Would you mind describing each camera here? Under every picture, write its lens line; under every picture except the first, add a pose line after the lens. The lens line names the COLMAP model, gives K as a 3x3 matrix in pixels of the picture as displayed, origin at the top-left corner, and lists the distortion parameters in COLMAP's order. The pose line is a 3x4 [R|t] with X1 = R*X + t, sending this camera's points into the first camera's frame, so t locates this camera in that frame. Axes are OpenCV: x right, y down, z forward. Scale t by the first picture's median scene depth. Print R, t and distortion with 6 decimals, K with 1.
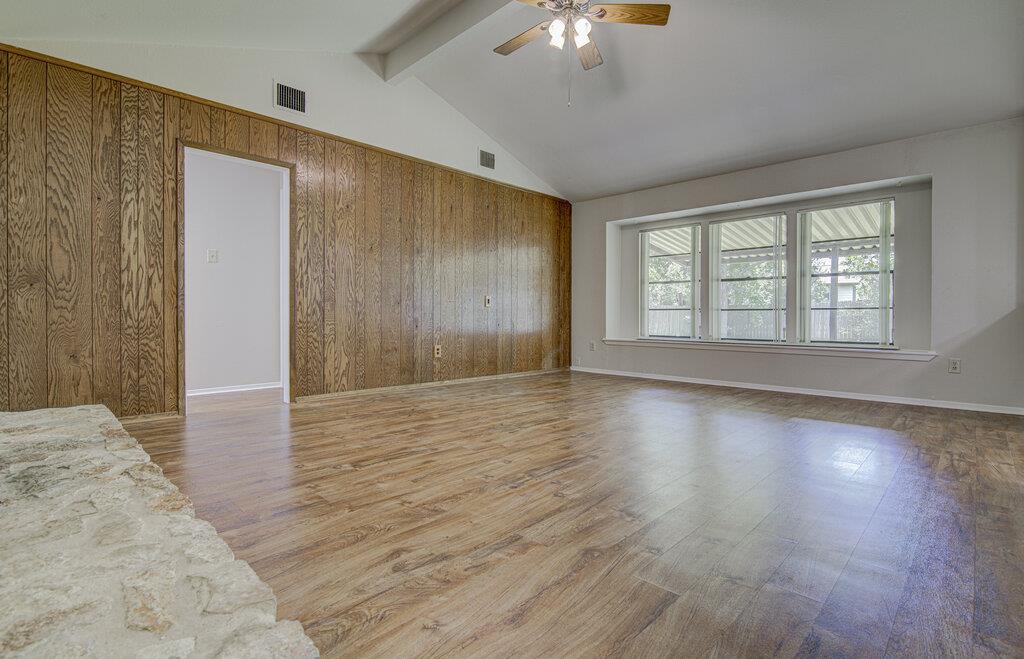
lens RADIAL K [[485.1, 0, 517.9], [0, 485.1, 321.8], [0, 0, 1]] dist [-0.016459, 0.000060]
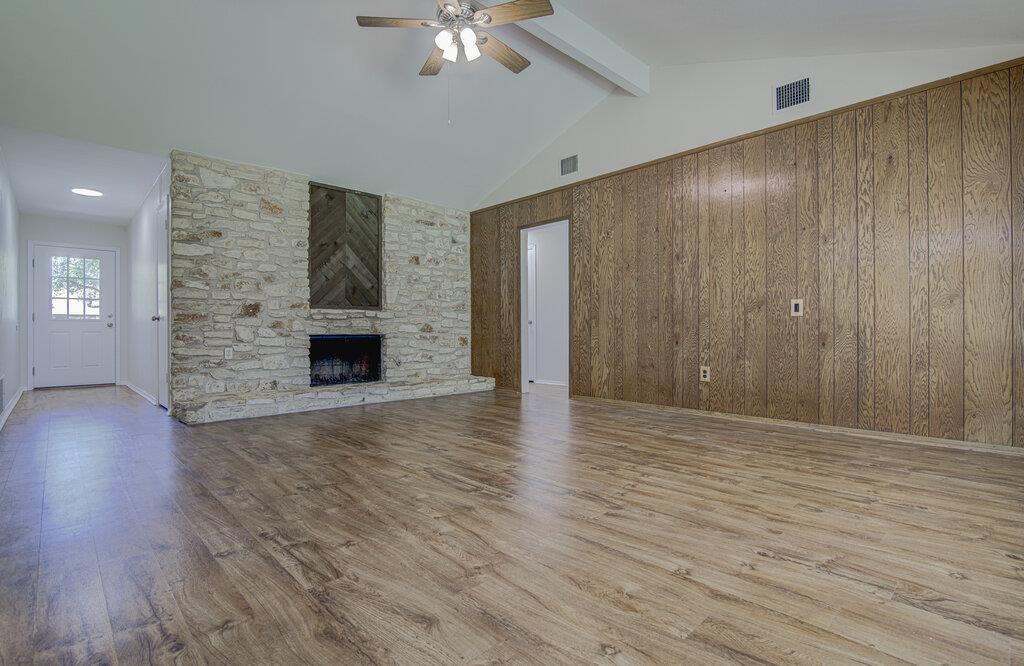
lens RADIAL K [[485.1, 0, 510.9], [0, 485.1, 330.3], [0, 0, 1]] dist [-0.016459, 0.000060]
pose [[-0.034910, -0.002371, -0.999388, 0.781044], [-0.003525, 0.999991, -0.002249, -0.011893], [0.999384, 0.003444, -0.034919, 0.823636]]
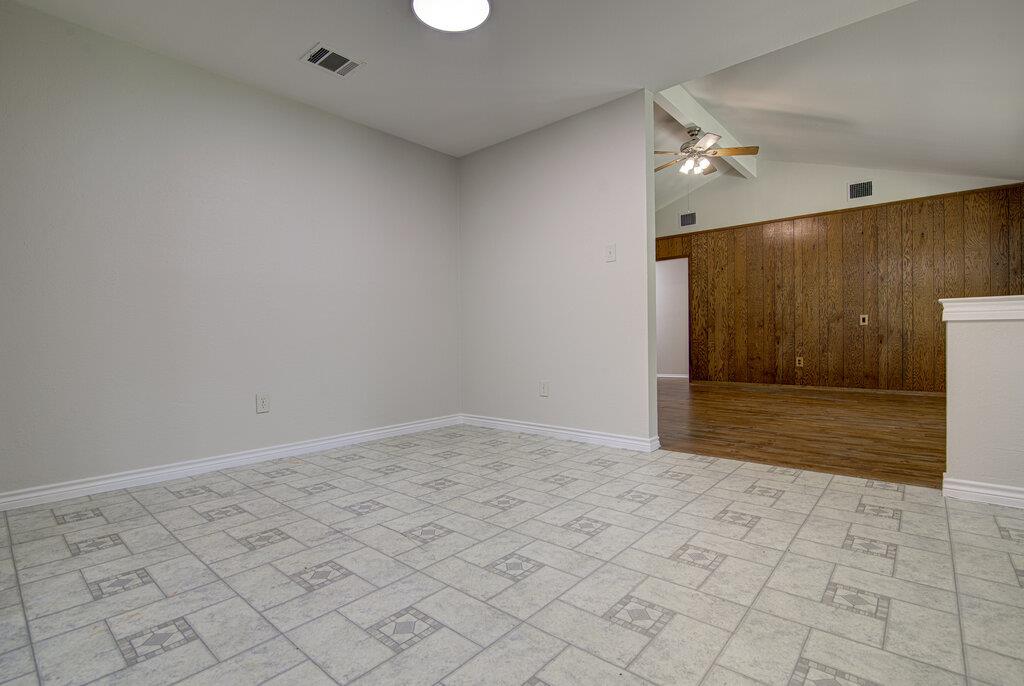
lens RADIAL K [[488.8, 0, 511.0], [0, 488.8, 342.2], [0, 0, 1]] dist [-0.010352, -0.000479]
pose [[0.053560, 0.007699, -0.998535, 1.273560], [0.006670, 0.999945, 0.008068, -0.008585], [0.998542, -0.007093, 0.053505, 0.197285]]
